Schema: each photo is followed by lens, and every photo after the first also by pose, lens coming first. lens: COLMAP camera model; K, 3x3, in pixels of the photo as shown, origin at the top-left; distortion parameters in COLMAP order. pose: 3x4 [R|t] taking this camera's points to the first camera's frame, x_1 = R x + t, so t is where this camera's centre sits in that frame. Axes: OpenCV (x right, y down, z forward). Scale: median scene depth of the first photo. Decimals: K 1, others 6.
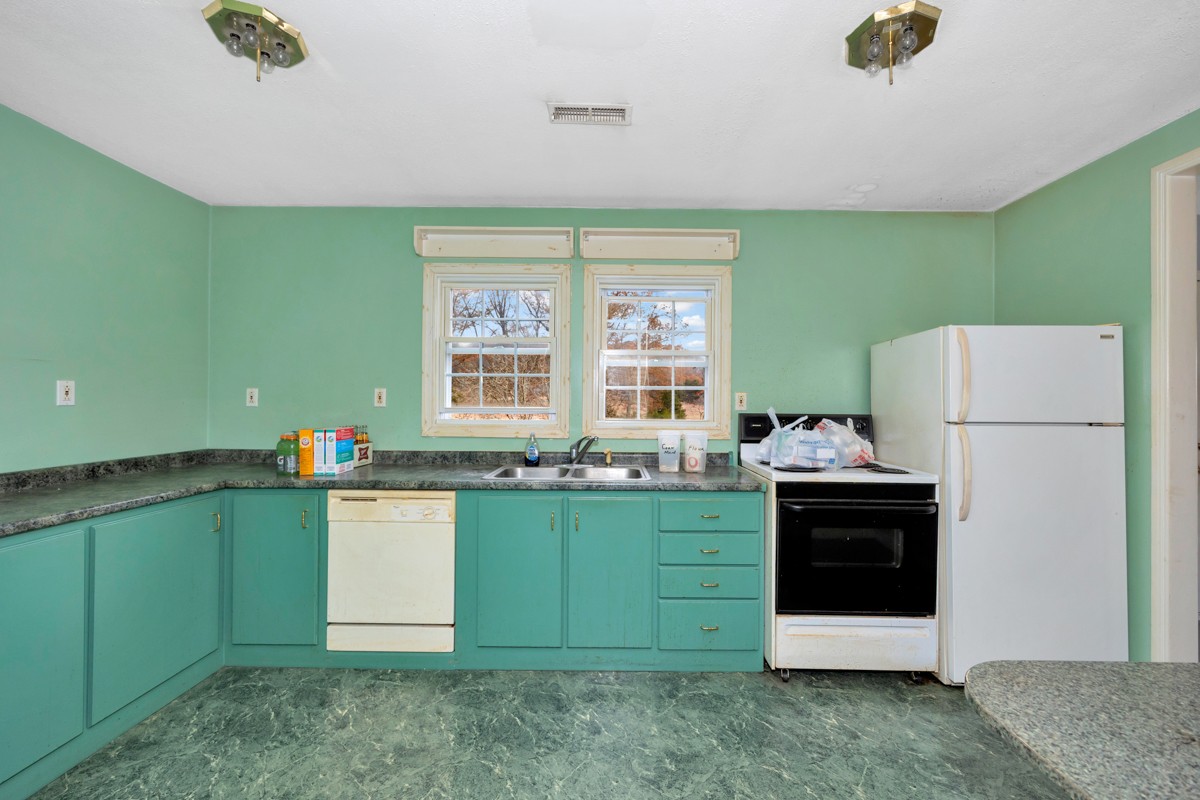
lens RADIAL K [[480.8, 0, 600.0], [0, 480.8, 400.0], [0, 0, 1]] dist [-0.000288, -0.000142]
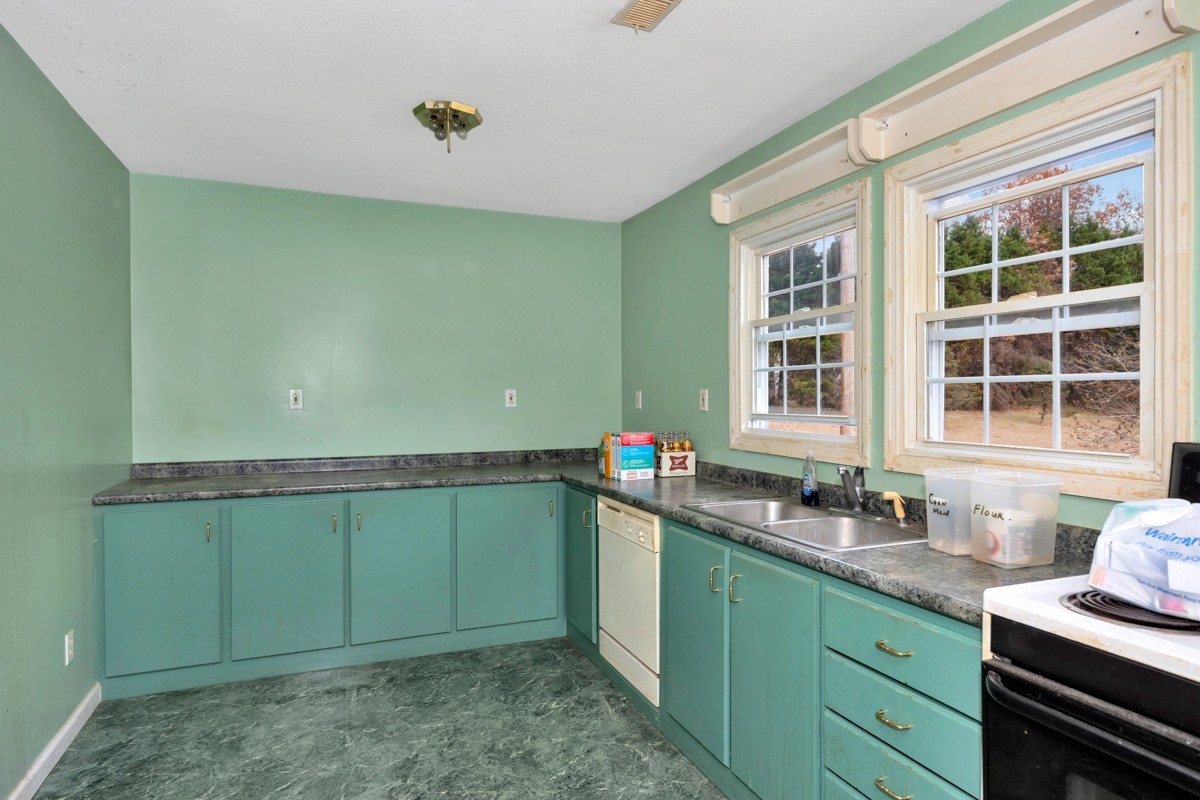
lens RADIAL K [[667.9, 0, 600.0], [0, 667.9, 400.0], [0, 0, 1]] dist [0.001942, 0.000984]
pose [[0.389680, -0.000887, -0.920950, 0.714118], [0.007661, 0.999968, 0.002279, -0.011706], [0.920919, -0.007944, 0.389674, 0.457475]]
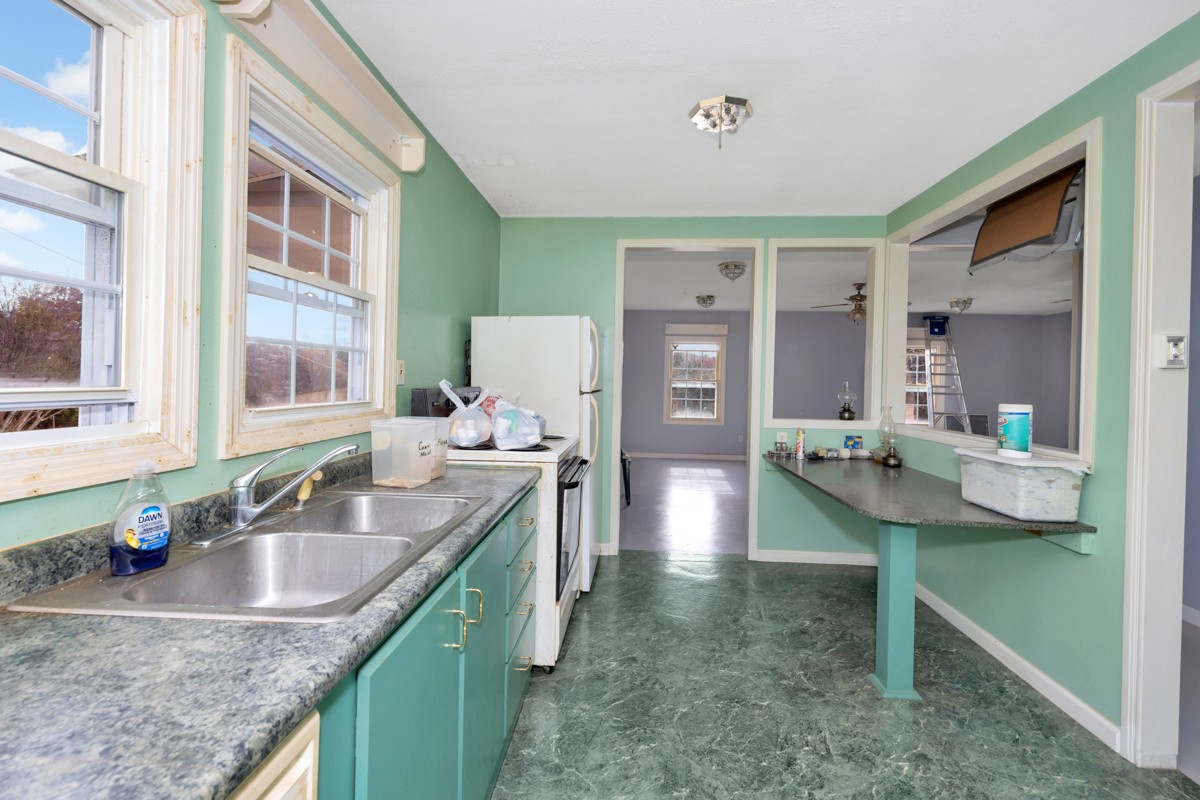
lens RADIAL K [[496.1, 0, 600.0], [0, 496.1, 400.0], [0, 0, 1]] dist [-0.016279, -0.000420]
pose [[0.067847, -0.047631, 0.996558, -1.167389], [-0.000032, 0.998860, 0.047744, -0.006650], [-0.997696, -0.003271, 0.067768, 1.250036]]
